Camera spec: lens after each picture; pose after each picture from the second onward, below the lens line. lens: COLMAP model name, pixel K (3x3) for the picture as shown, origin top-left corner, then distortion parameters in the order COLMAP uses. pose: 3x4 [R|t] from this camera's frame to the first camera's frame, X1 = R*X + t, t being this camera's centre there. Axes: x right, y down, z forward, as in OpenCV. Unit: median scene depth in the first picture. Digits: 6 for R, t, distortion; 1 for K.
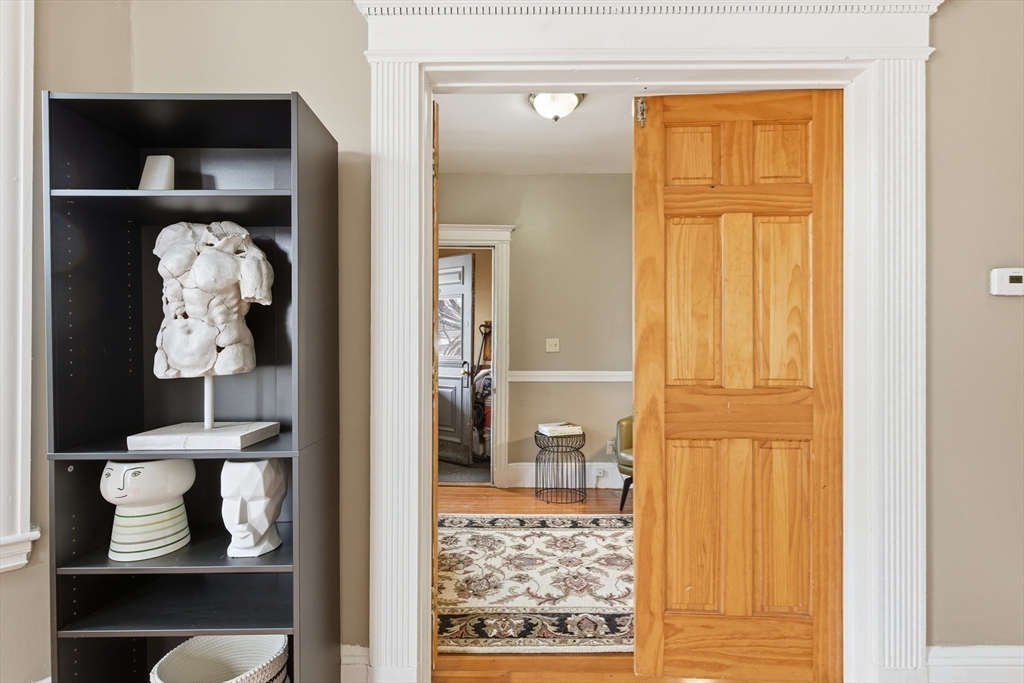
lens RADIAL K [[468.3, 0, 513.8], [0, 468.3, 351.1], [0, 0, 1]] dist [-0.000525, 0.000322]
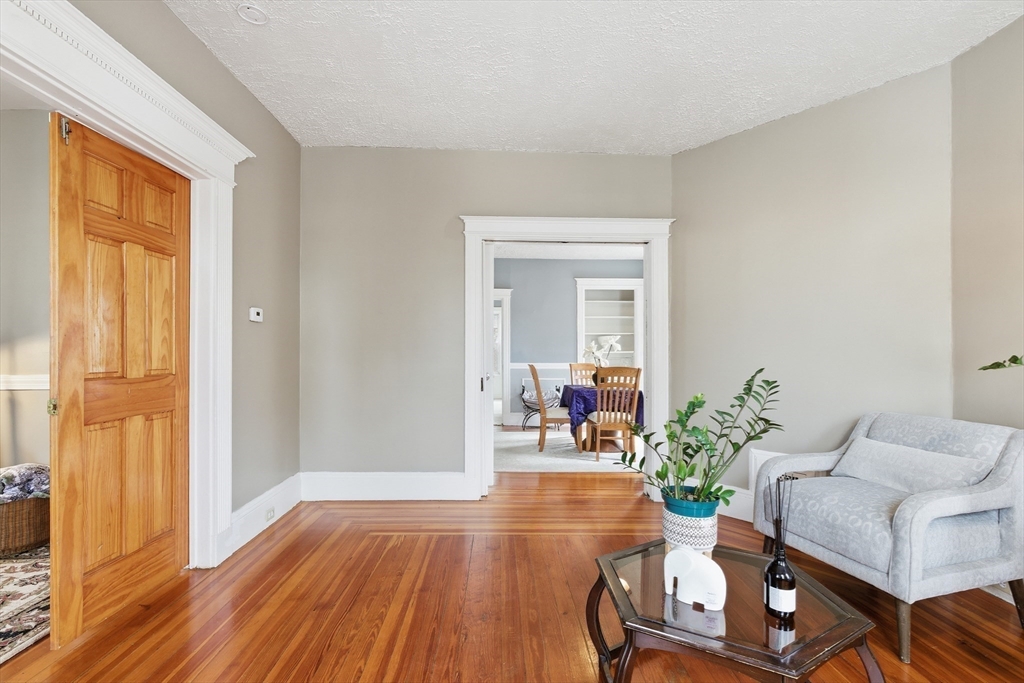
lens RADIAL K [[468.3, 0, 512.4], [0, 468.3, 347.4], [0, 0, 1]] dist [-0.000525, 0.000322]
pose [[-0.044260, 0.007444, 0.998992, -0.874526], [-0.002035, 0.999969, -0.007541, 0.002674], [-0.999018, -0.002366, -0.044243, 0.003236]]
